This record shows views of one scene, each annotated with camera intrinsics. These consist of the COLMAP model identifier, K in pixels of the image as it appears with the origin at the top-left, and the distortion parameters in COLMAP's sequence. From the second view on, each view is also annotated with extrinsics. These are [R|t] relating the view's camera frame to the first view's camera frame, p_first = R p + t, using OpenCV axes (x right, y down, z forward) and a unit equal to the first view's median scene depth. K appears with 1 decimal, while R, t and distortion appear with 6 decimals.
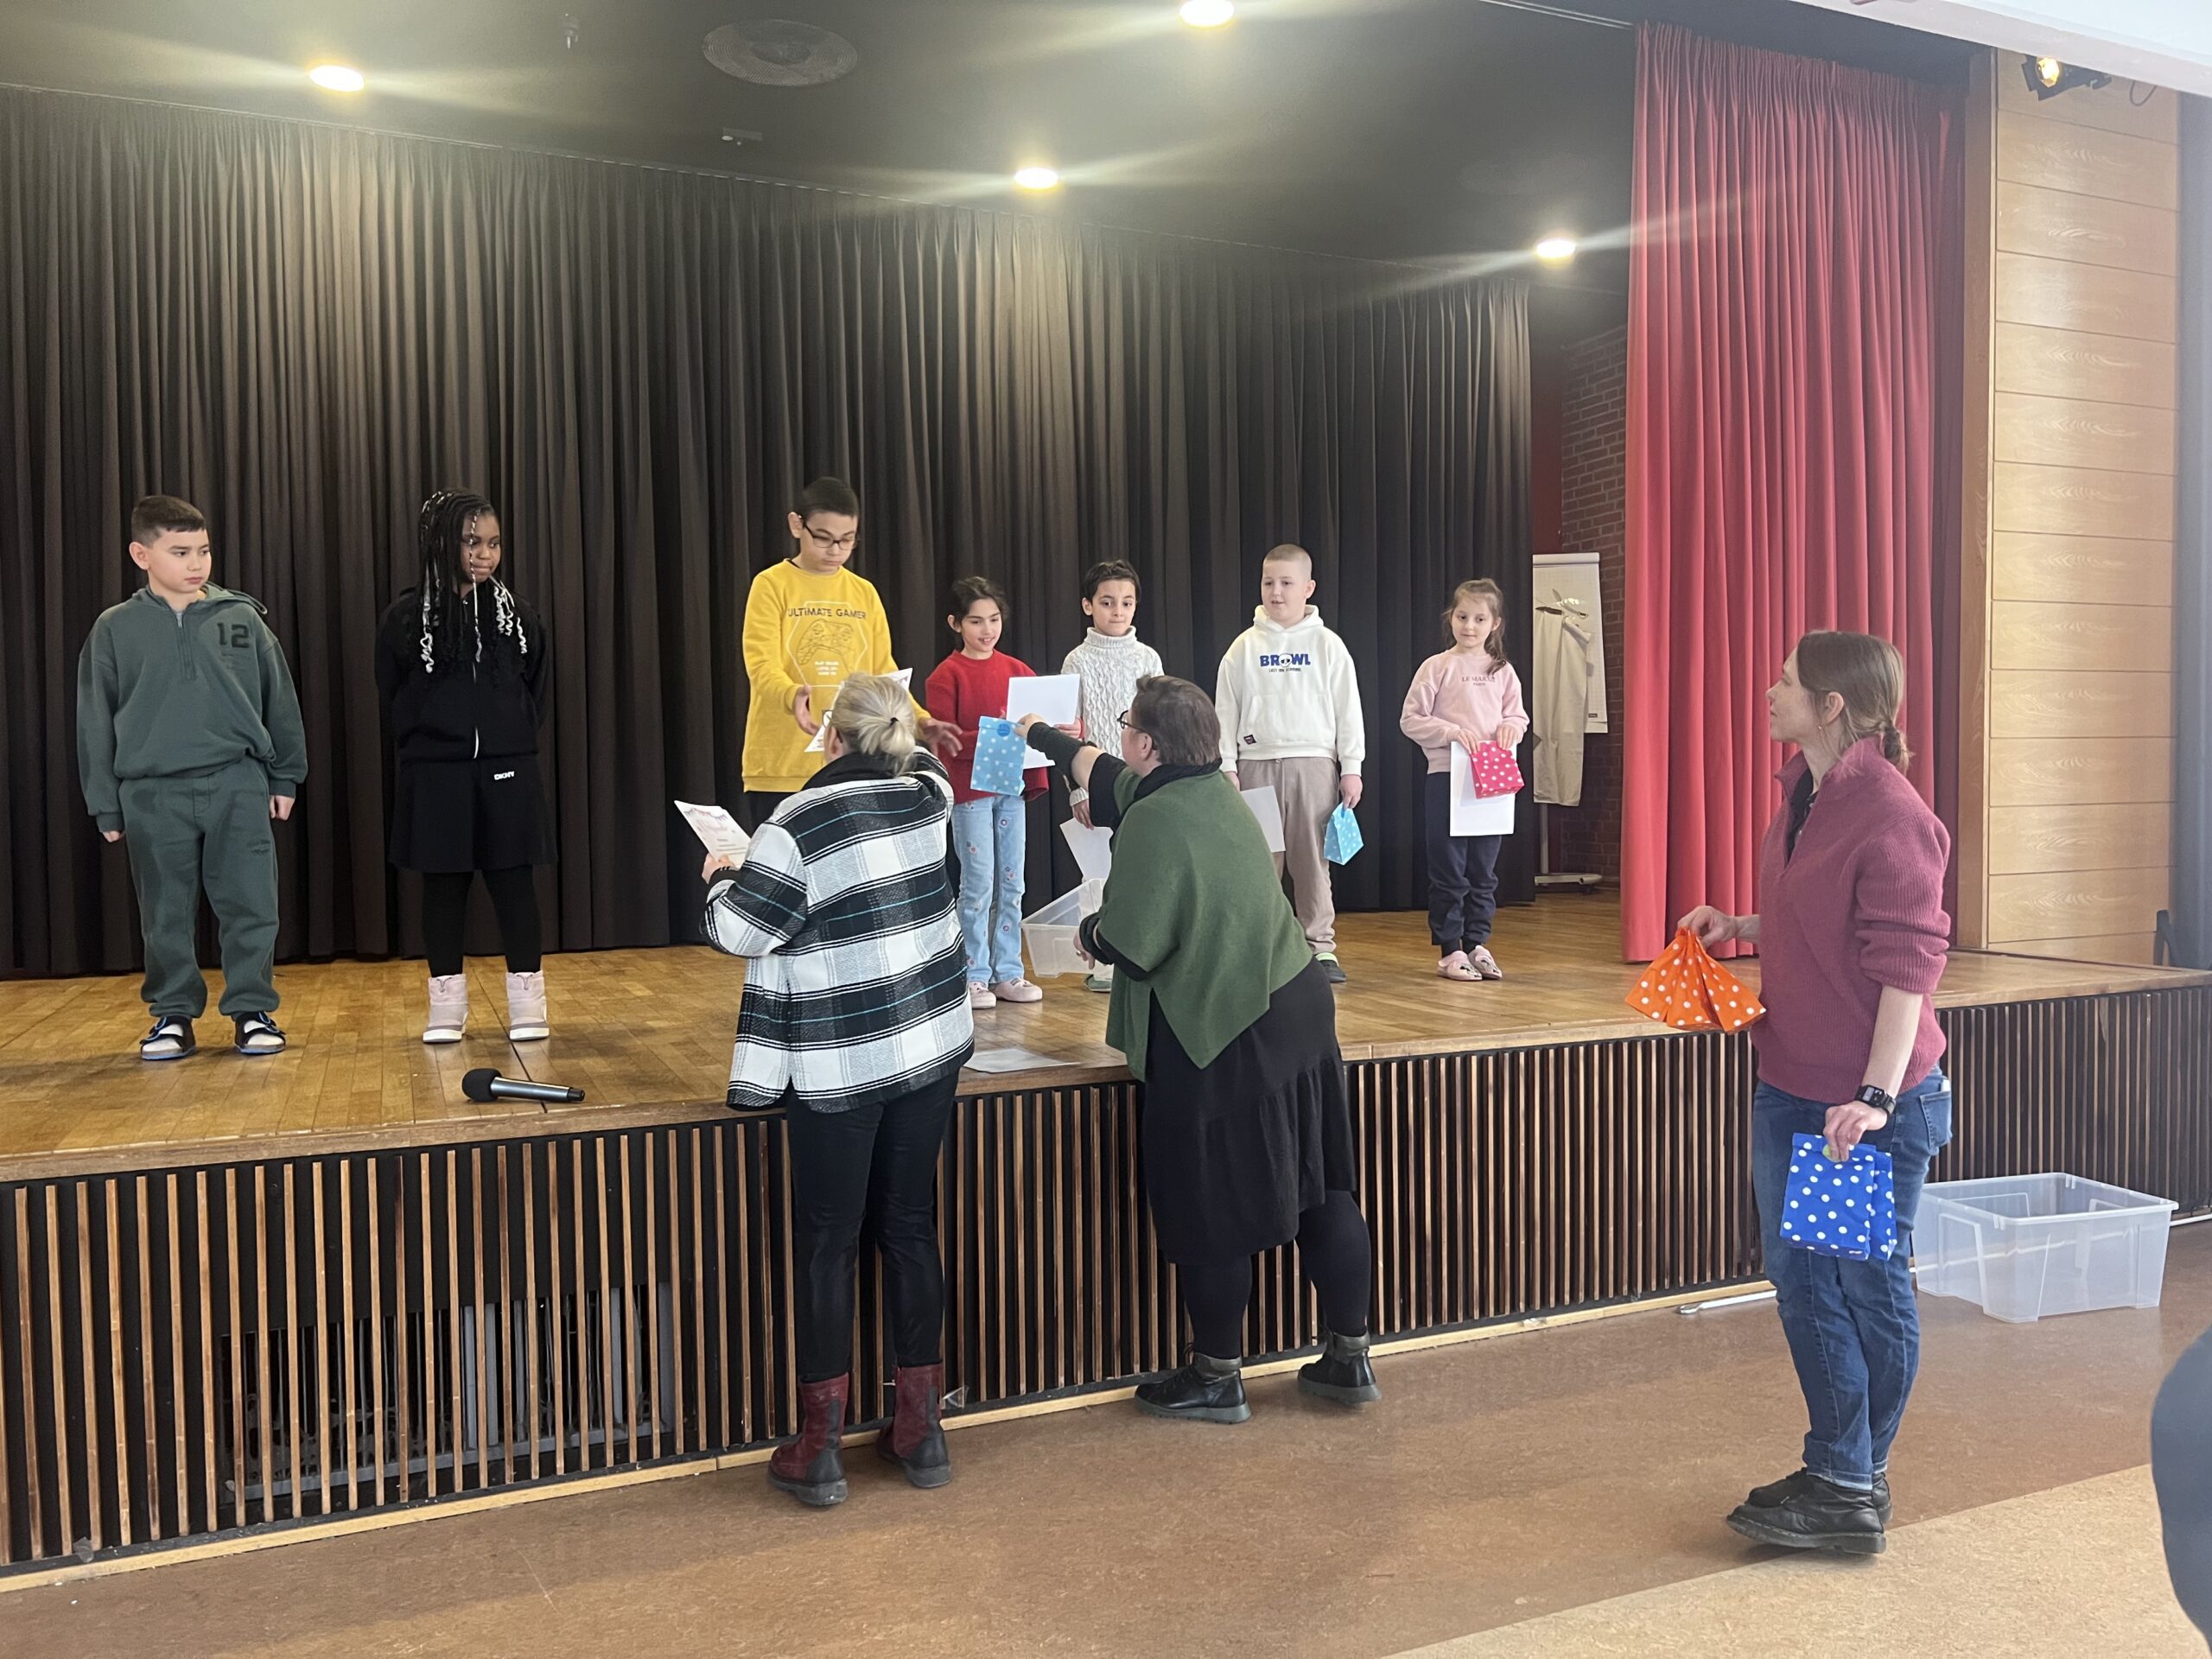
lens RADIAL K [[1631.0, 0, 1089.8], [0, 1631.0, 858.0], [0, 0, 1]] dist [0.051100, -0.055653]
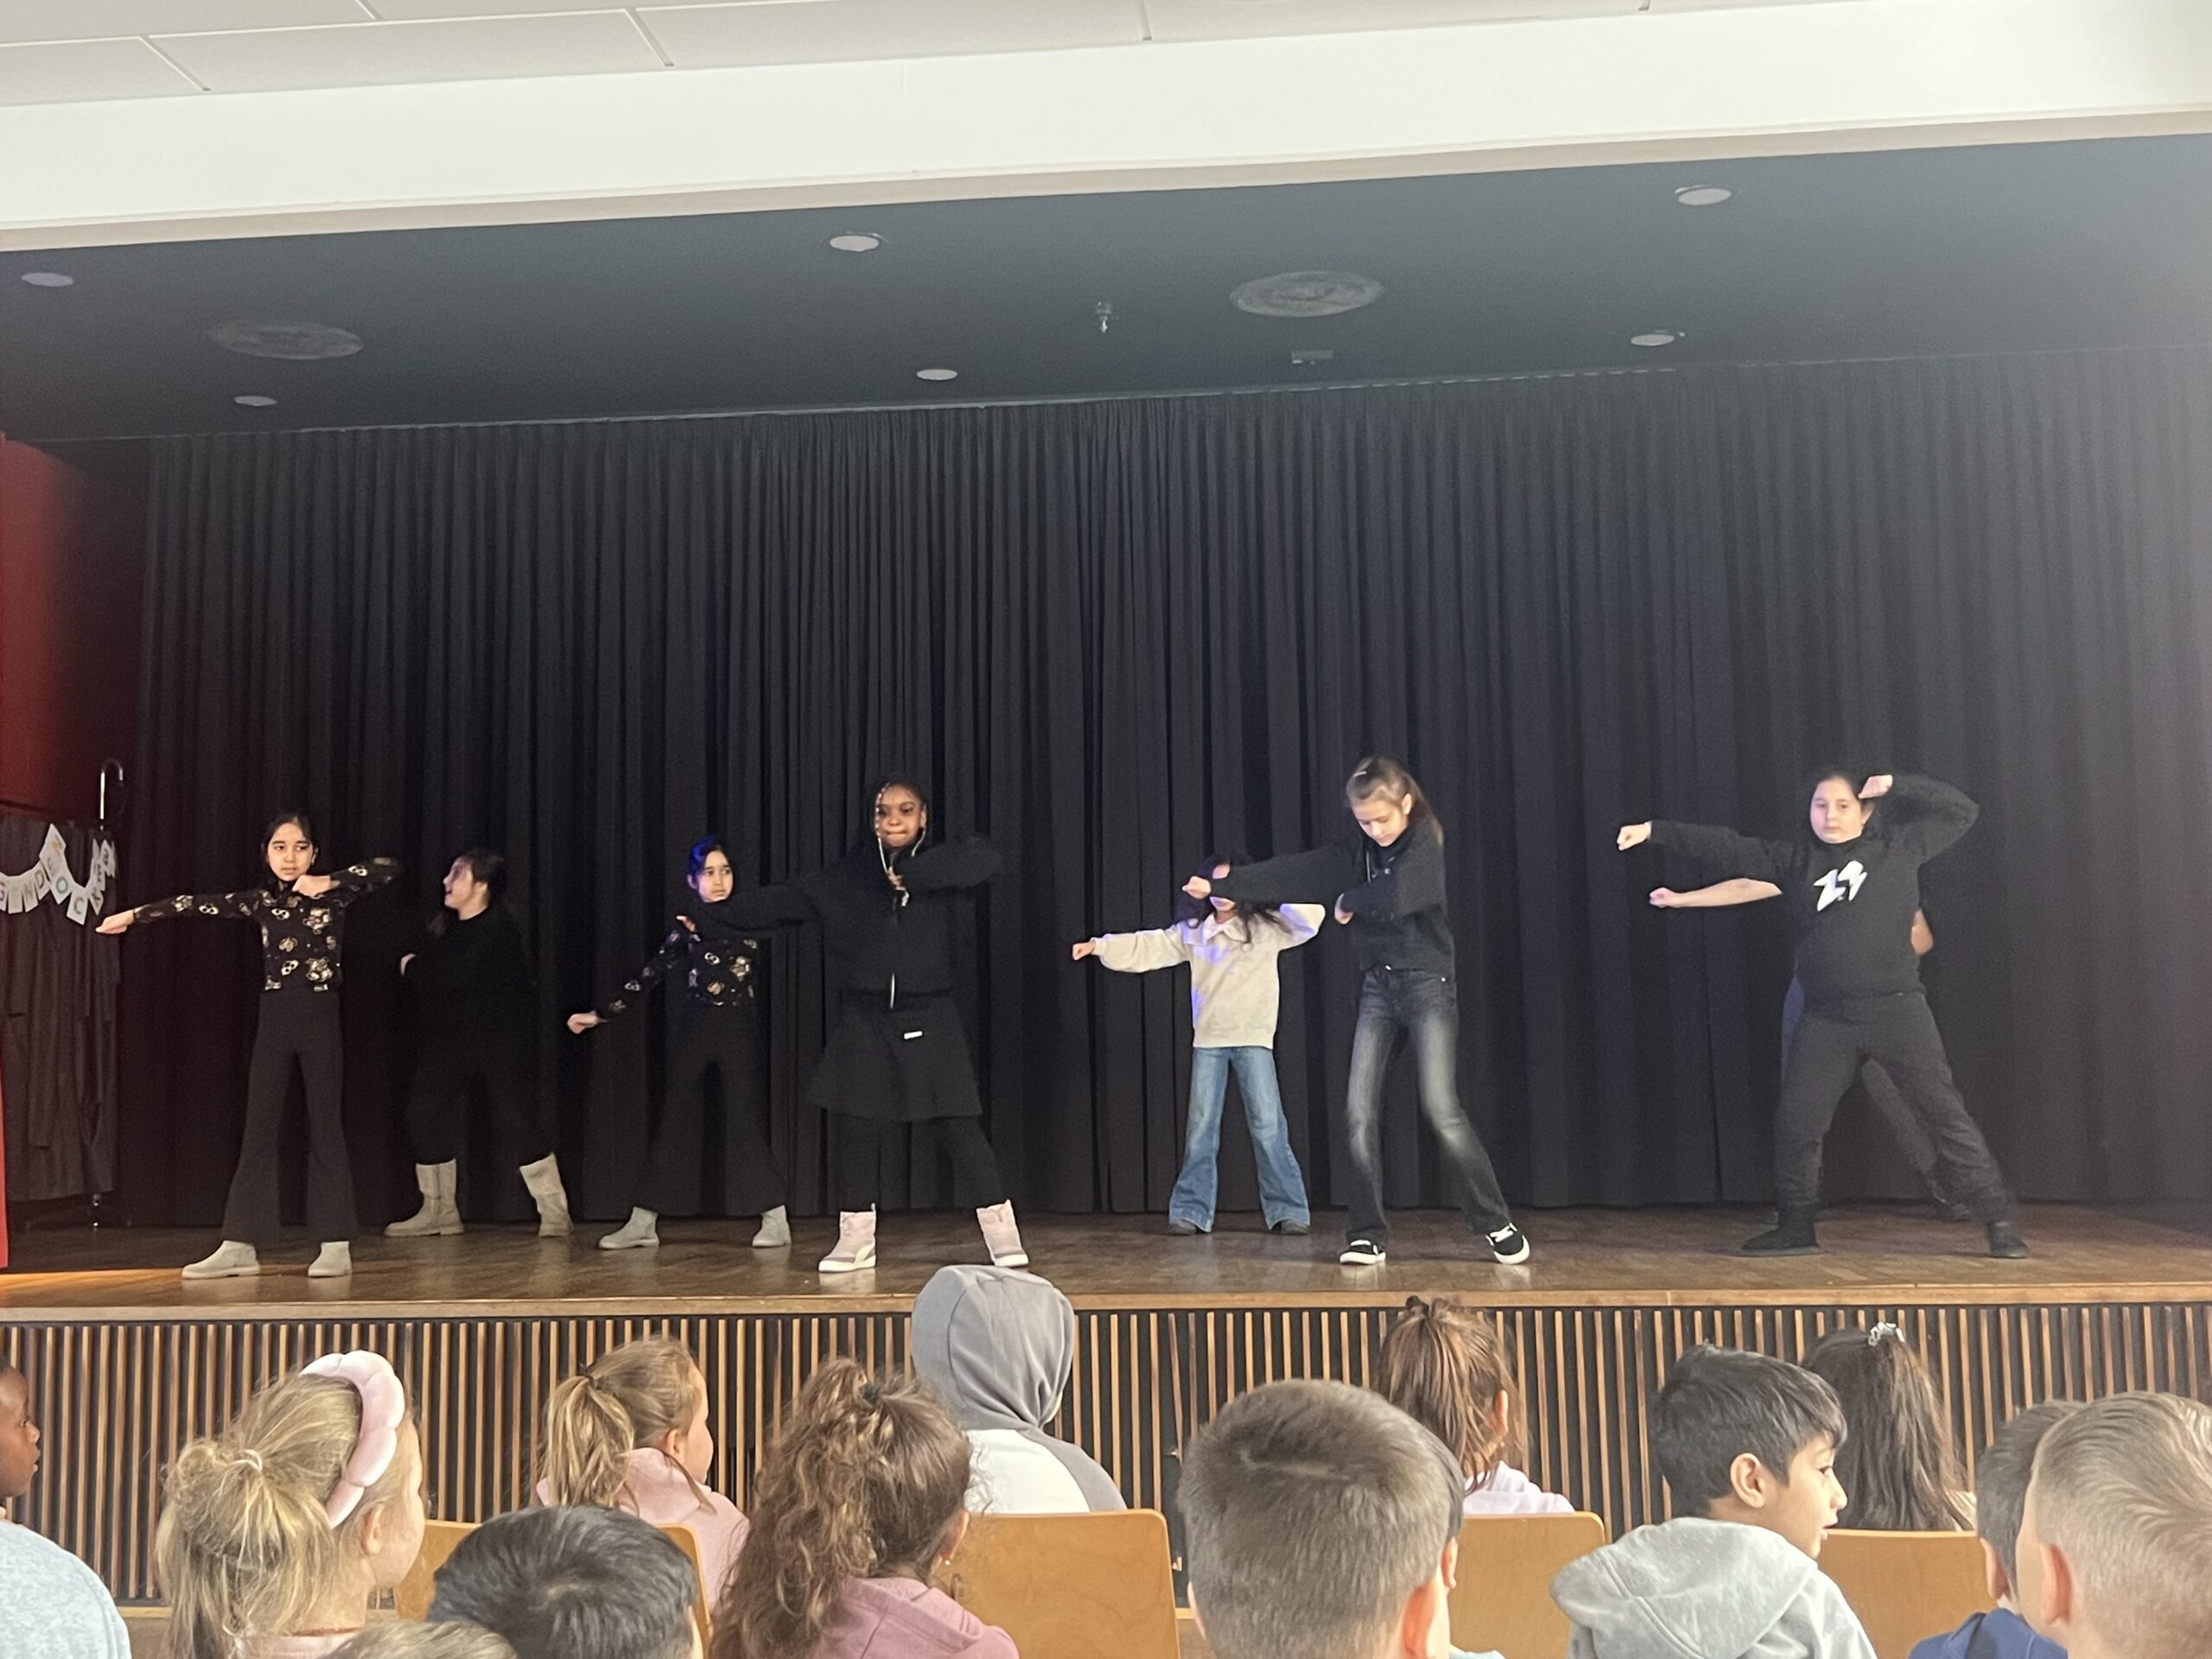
lens RADIAL K [[2670.5, 0, 1142.9], [0, 2670.5, 820.1], [0, 0, 1]] dist [0.158197, -0.415297]
pose [[0.877703, -0.048246, -0.476771, 0.863736], [-0.014887, 0.991694, -0.127758, 0.057895], [0.478974, 0.119232, 0.869694, -0.752316]]
